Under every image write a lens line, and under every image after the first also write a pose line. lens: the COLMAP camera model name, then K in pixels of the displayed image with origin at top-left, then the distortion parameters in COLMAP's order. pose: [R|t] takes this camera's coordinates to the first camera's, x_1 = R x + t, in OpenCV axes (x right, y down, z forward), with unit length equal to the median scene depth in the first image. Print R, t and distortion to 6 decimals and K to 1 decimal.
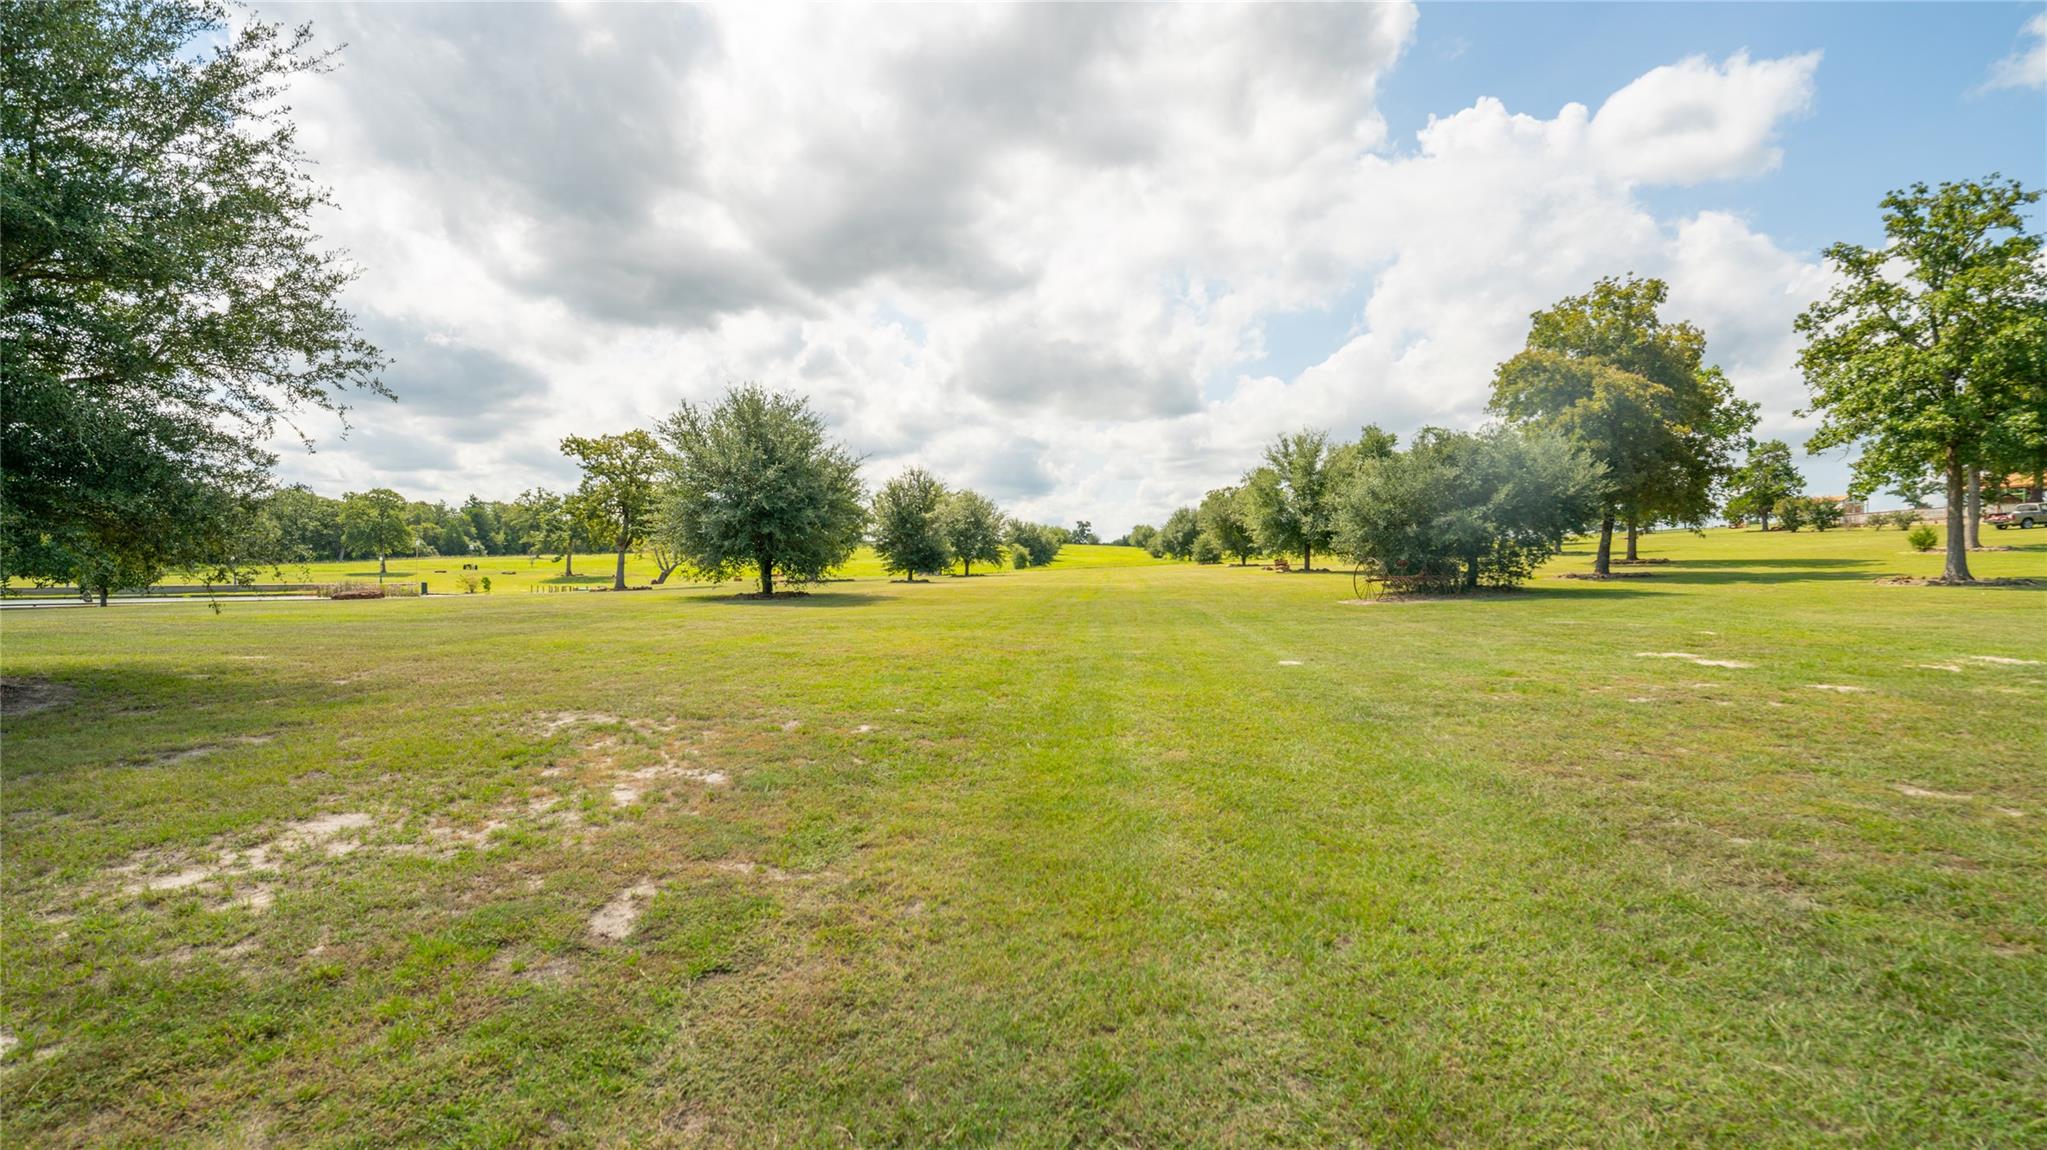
lens RADIAL K [[851.2, 0, 1024.7], [0, 851.2, 573.4], [0, 0, 1]] dist [0.017110, 0.000059]
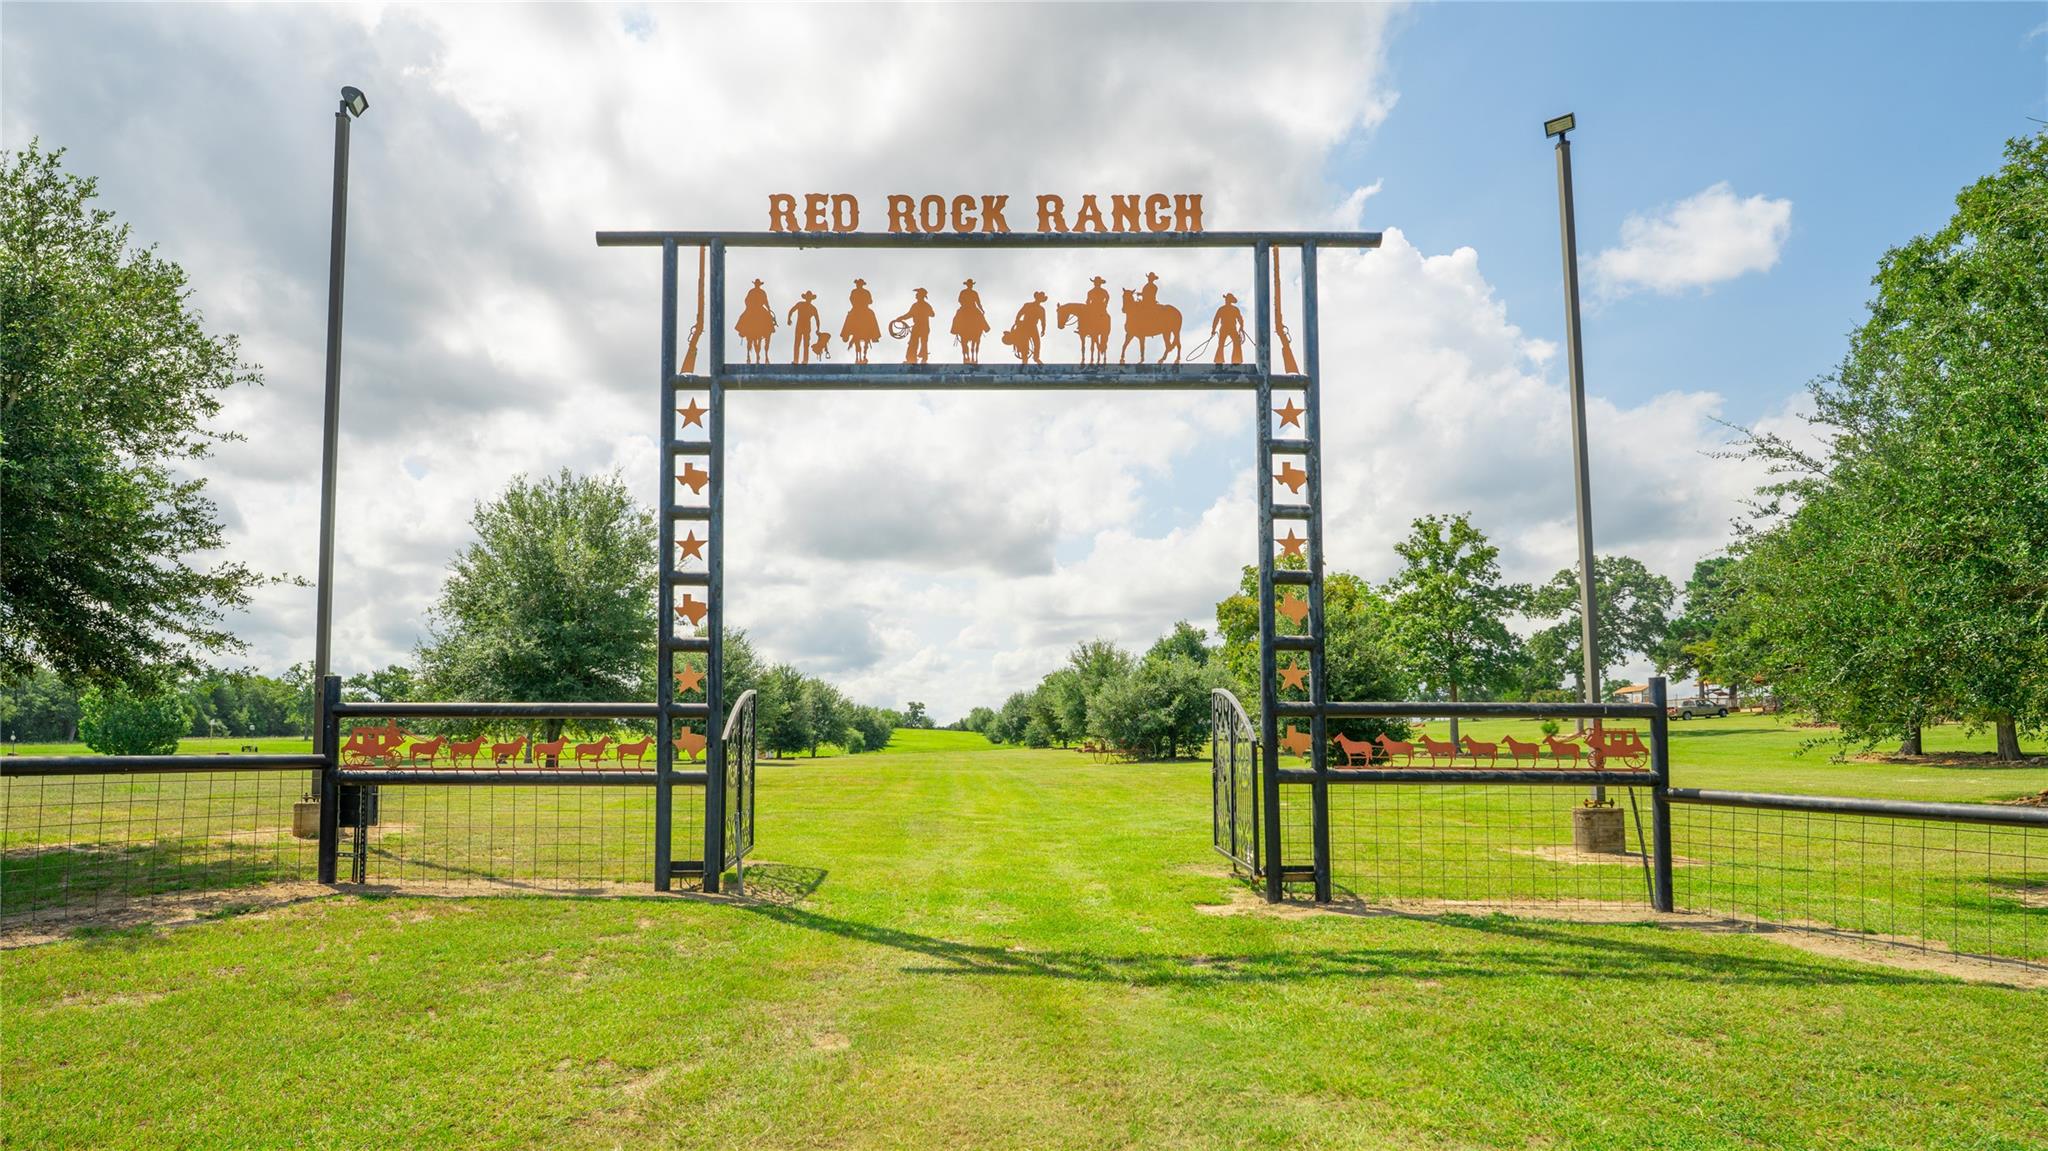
lens RADIAL K [[1109.5, 0, 1024.5], [0, 1109.5, 576.9], [0, 0, 1]] dist [-0.000212, 0.000119]
pose [[0.985725, 0.030212, 0.165630, -0.025316], [-0.001785, 0.985587, -0.169157, 0.008759], [-0.168353, 0.166447, 0.971572, -0.268692]]
